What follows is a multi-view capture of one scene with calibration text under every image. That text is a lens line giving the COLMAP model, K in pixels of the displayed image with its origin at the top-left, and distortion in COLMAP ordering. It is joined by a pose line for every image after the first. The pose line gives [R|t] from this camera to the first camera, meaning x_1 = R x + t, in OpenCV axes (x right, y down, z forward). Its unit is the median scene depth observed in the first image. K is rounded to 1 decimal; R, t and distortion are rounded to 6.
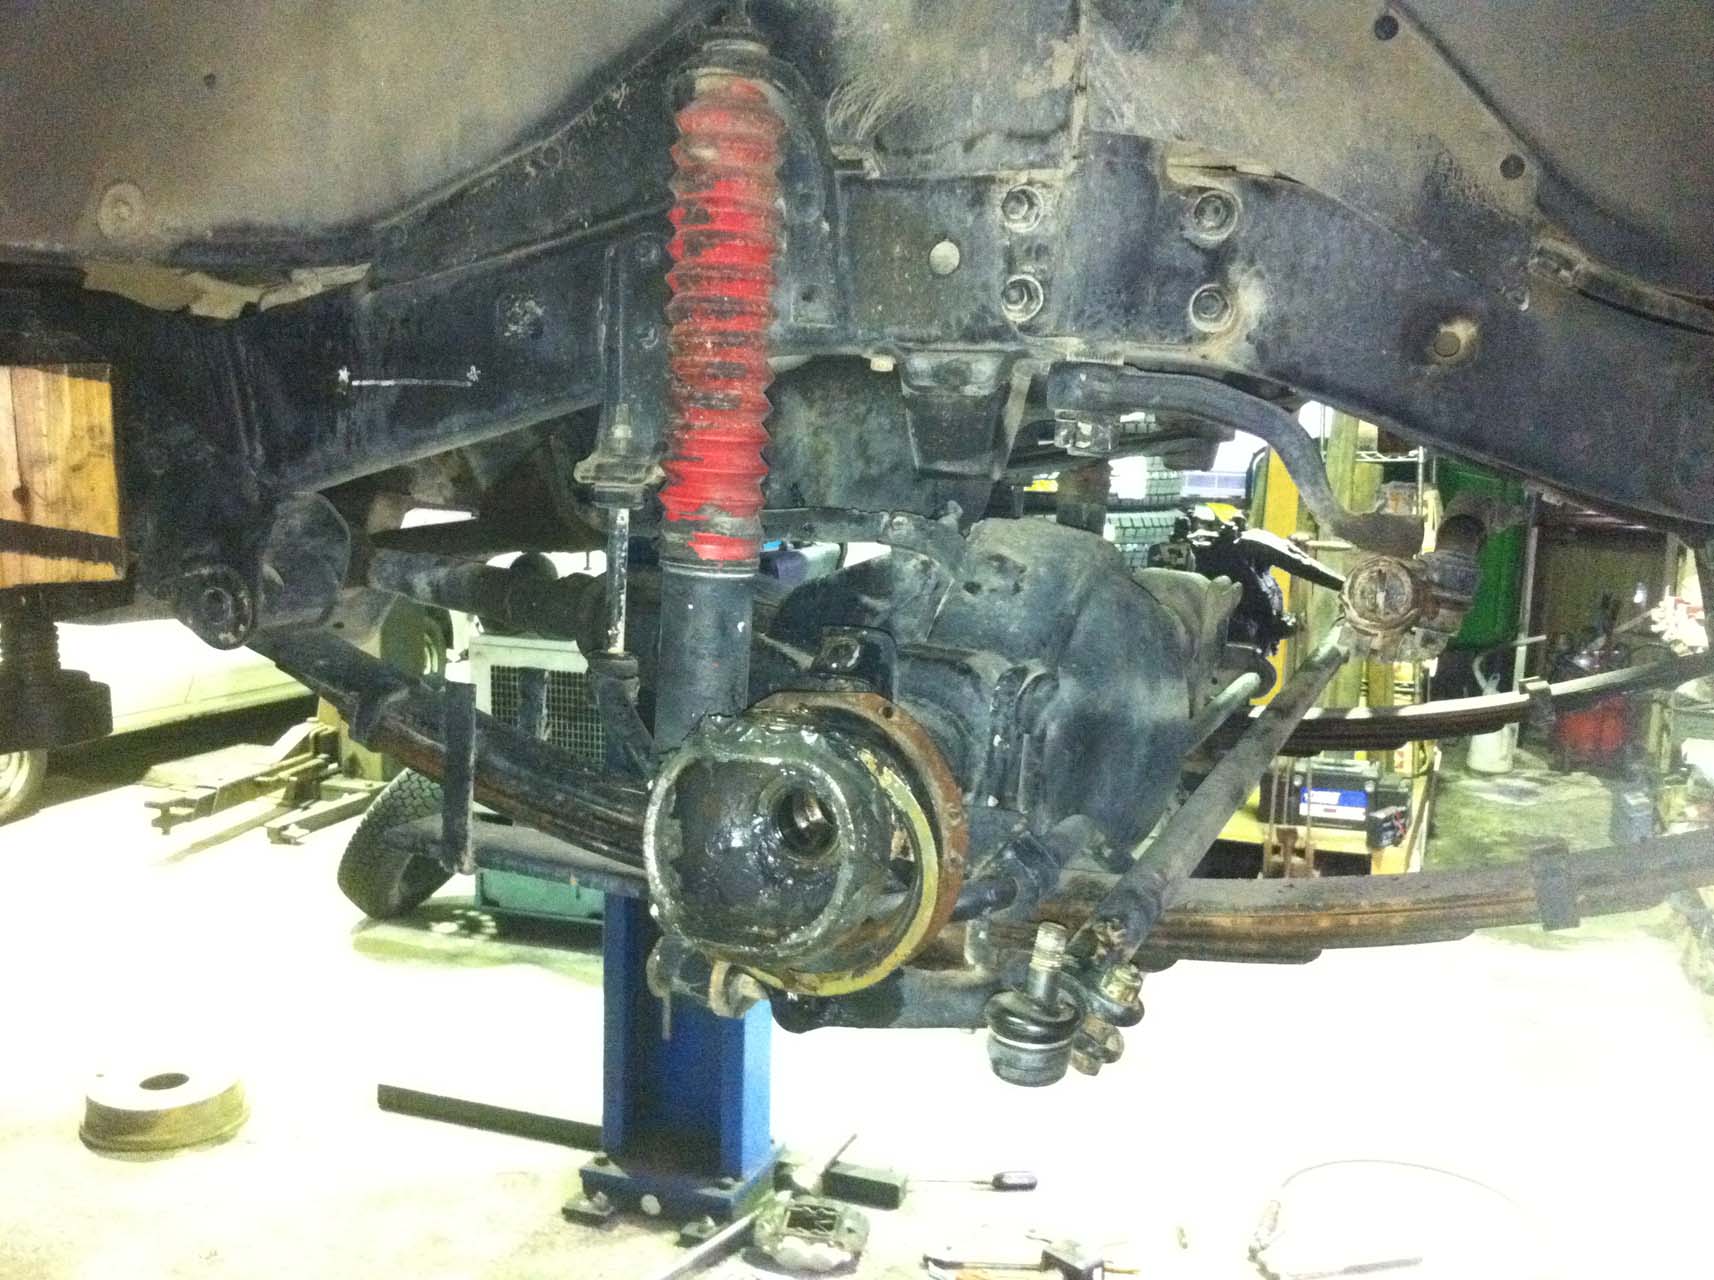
lens RADIAL K [[1781.1, 0, 875.5], [0, 1781.1, 639.1], [0, 0, 1]] dist [0.135584, -0.008216]
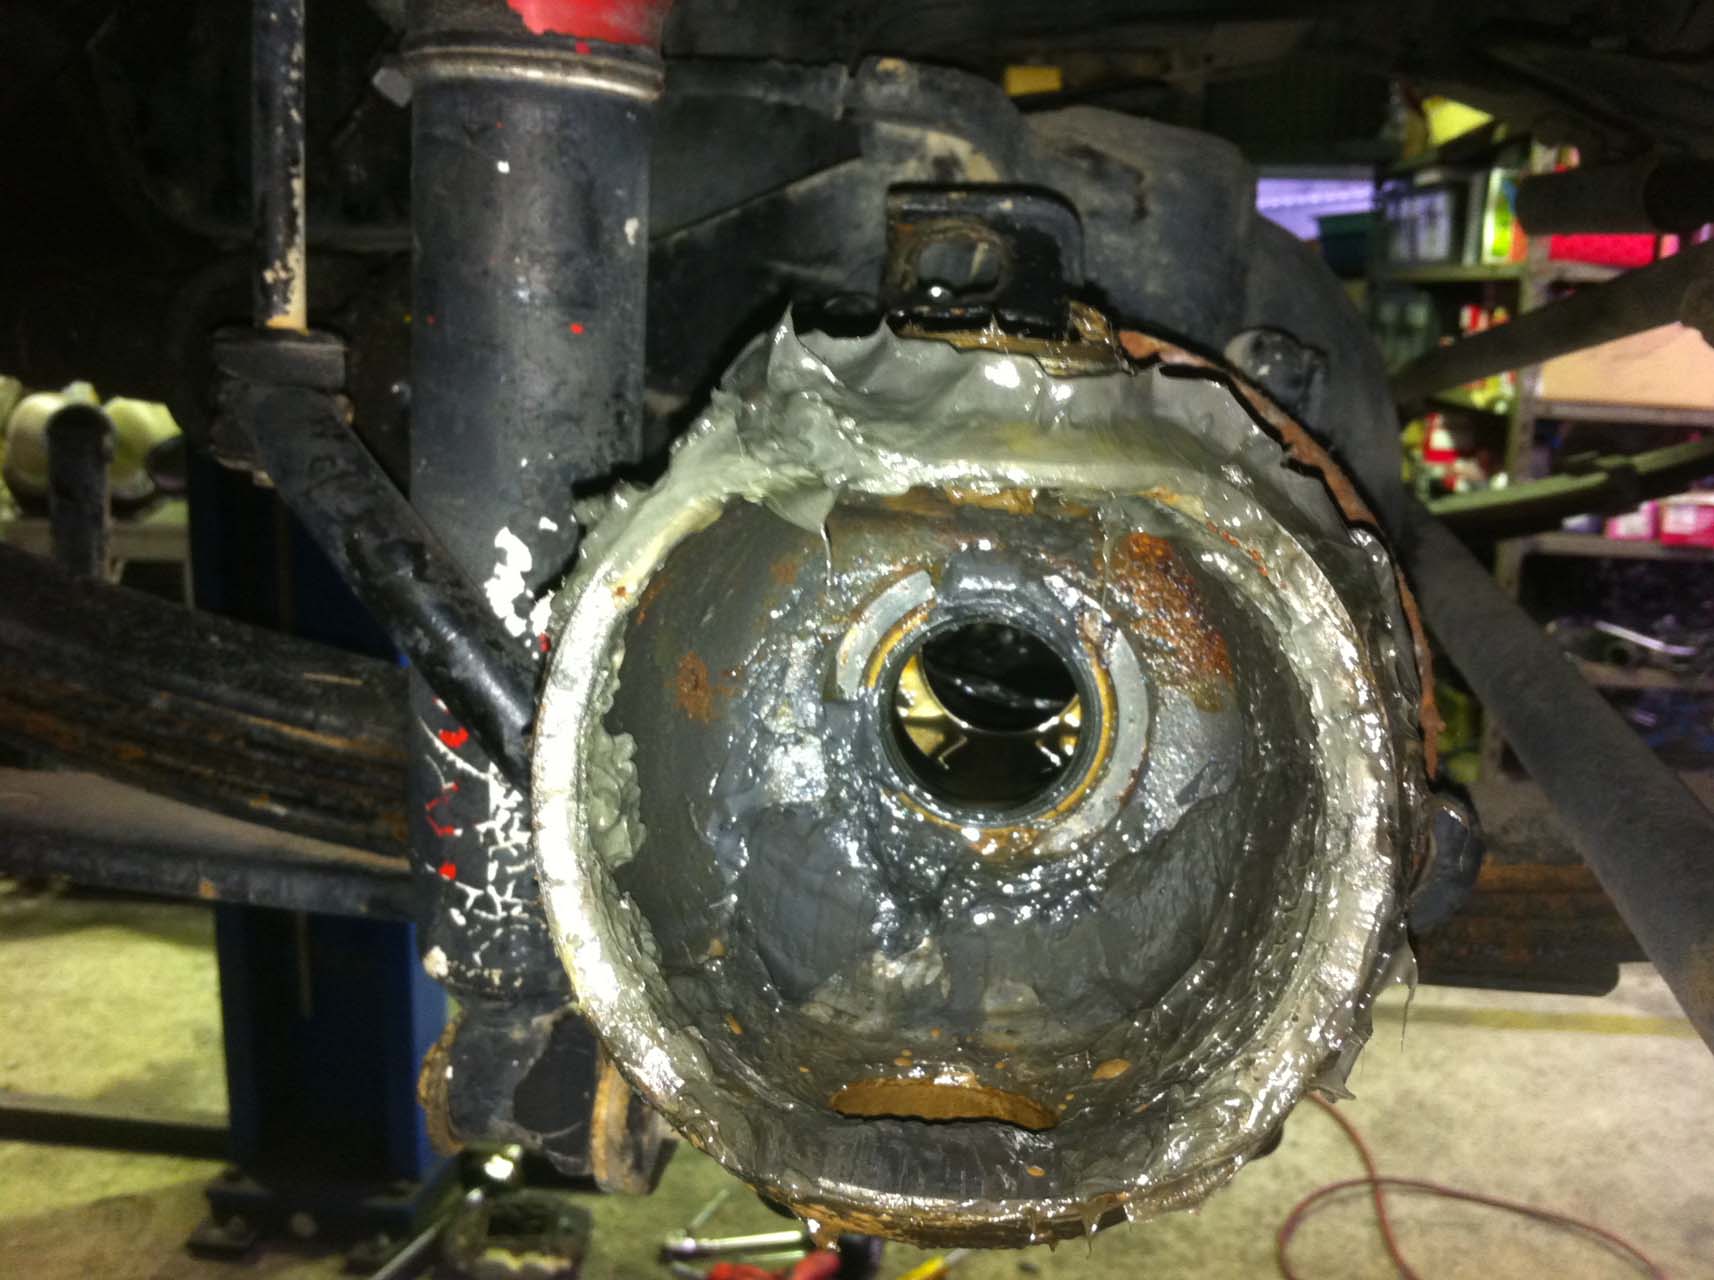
lens RADIAL K [[1724.8, 0, 855.9], [0, 1724.8, 653.6], [0, 0, 1]] dist [0.118518, -0.424643]
pose [[0.973286, -0.057610, 0.222251, -0.113796], [0.042242, 0.996415, 0.073296, 0.057229], [-0.225677, -0.061949, 0.972231, 0.598379]]
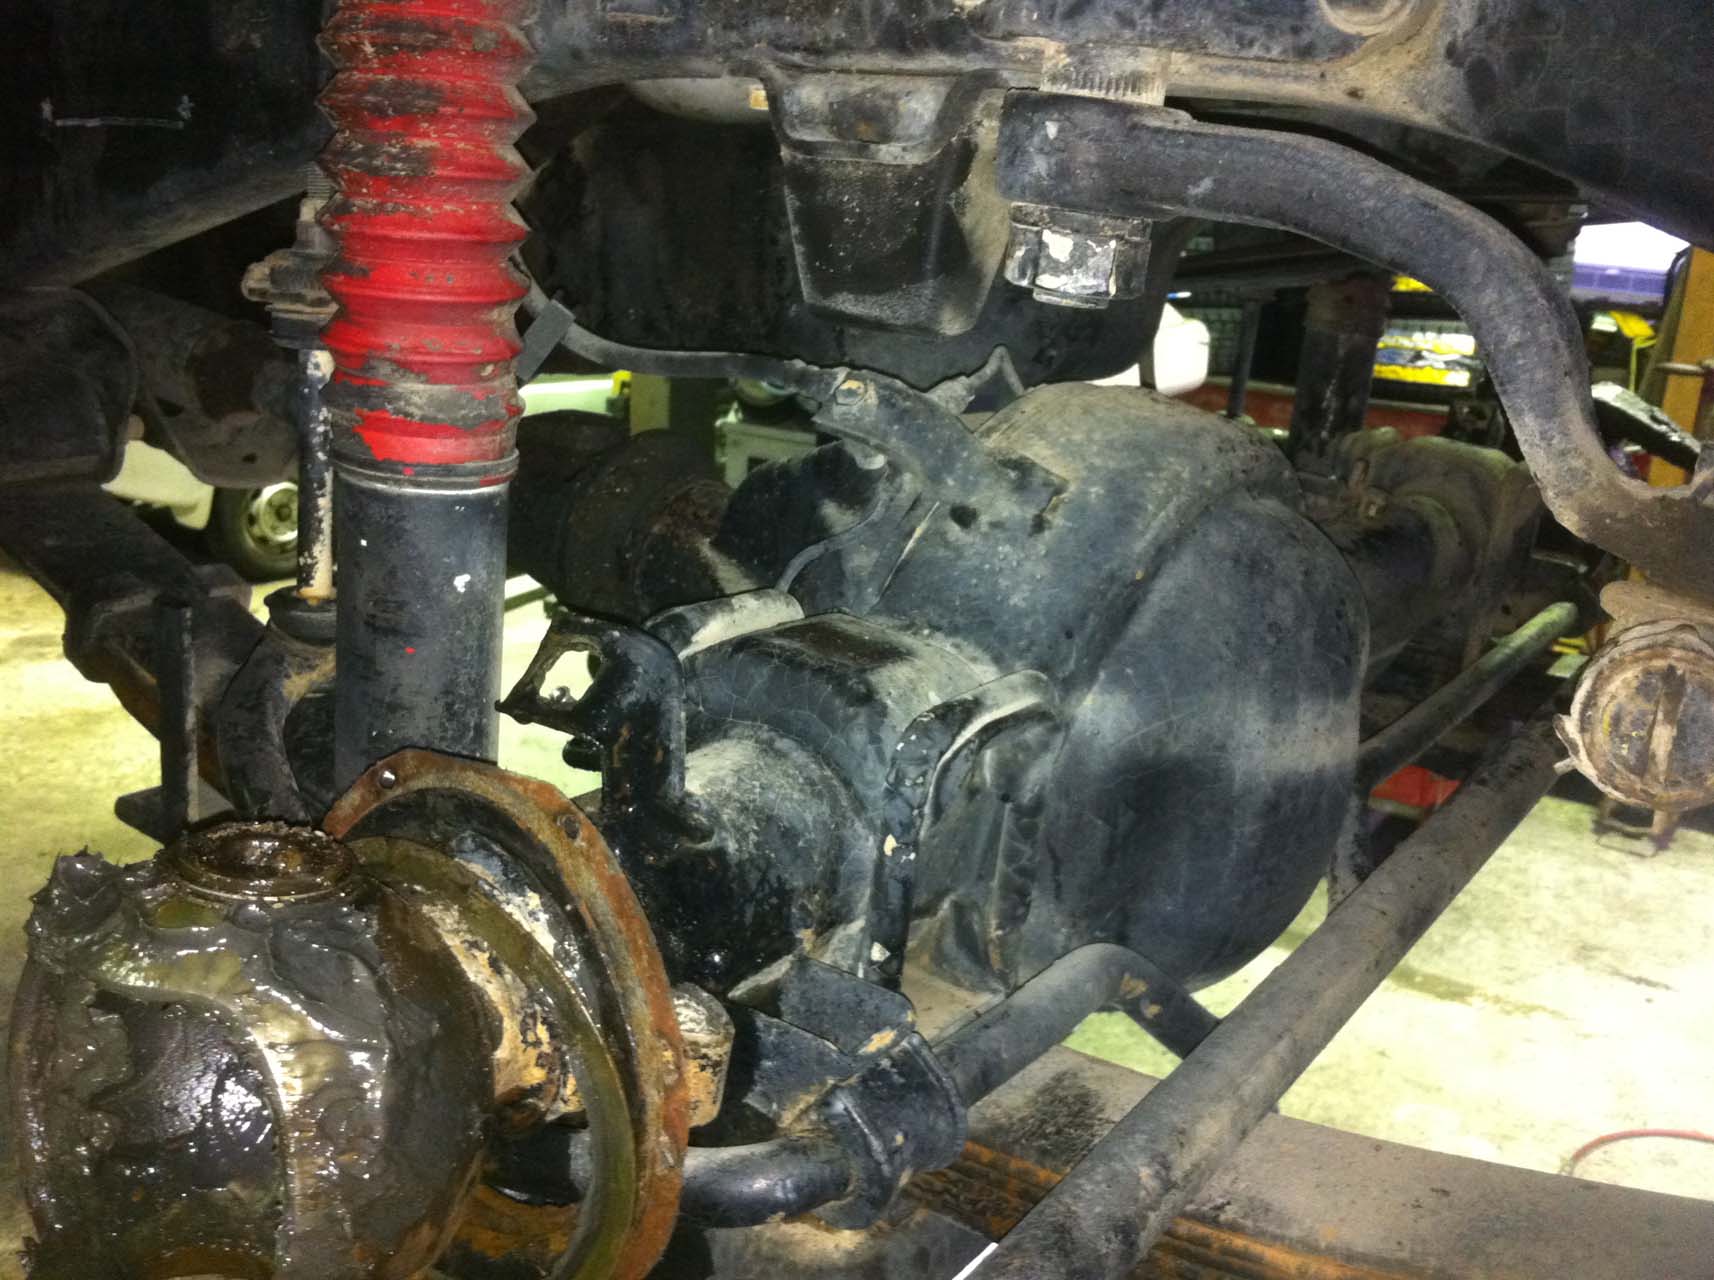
lens RADIAL K [[1724.8, 0, 855.9], [0, 1724.8, 653.6], [0, 0, 1]] dist [0.118518, -0.424643]
pose [[0.970603, 0.093444, -0.221808, 0.158619], [-0.060944, 0.986943, 0.149097, -0.070536], [0.232844, -0.131196, 0.963624, 0.494541]]
